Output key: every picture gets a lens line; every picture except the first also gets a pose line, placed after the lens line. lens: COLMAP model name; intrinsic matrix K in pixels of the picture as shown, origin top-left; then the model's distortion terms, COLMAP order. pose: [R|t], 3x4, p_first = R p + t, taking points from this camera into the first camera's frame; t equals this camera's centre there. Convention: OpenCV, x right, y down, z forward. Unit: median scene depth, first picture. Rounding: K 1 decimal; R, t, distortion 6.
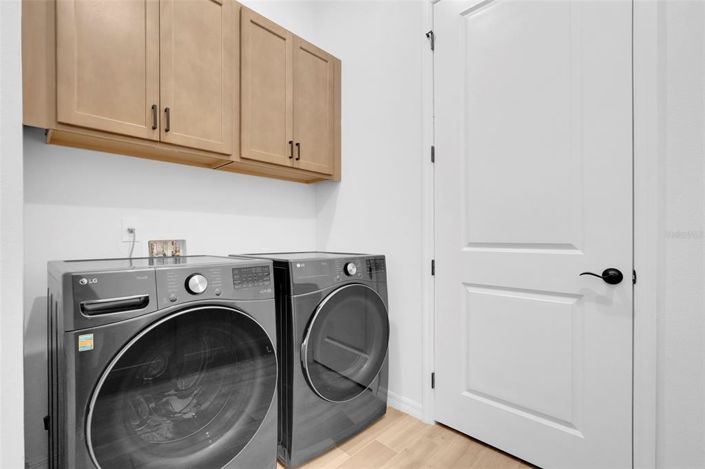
lens RADIAL K [[310.4, 0, 356.1], [0, 310.4, 236.6], [0, 0, 1]] dist [-0.013457, 0.003078]
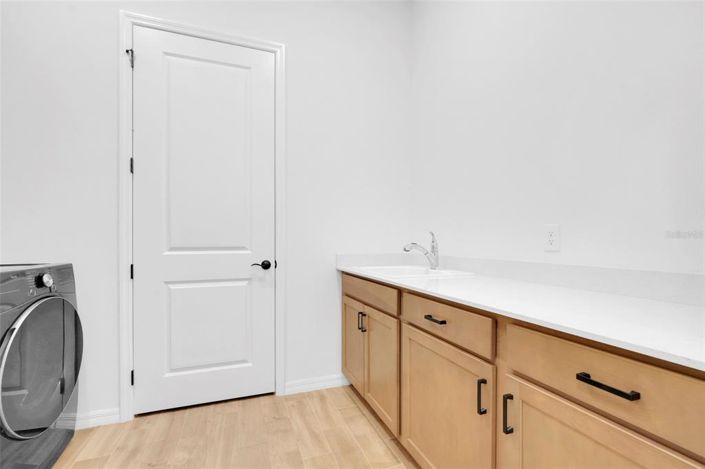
lens RADIAL K [[310.4, 0, 351.8], [0, 310.4, 236.1], [0, 0, 1]] dist [-0.013457, 0.003078]
pose [[0.437687, 0.010511, 0.899066, -0.417275], [0.001575, 0.999921, -0.012457, -0.008724], [-0.899126, 0.006868, 0.437636, -0.159985]]
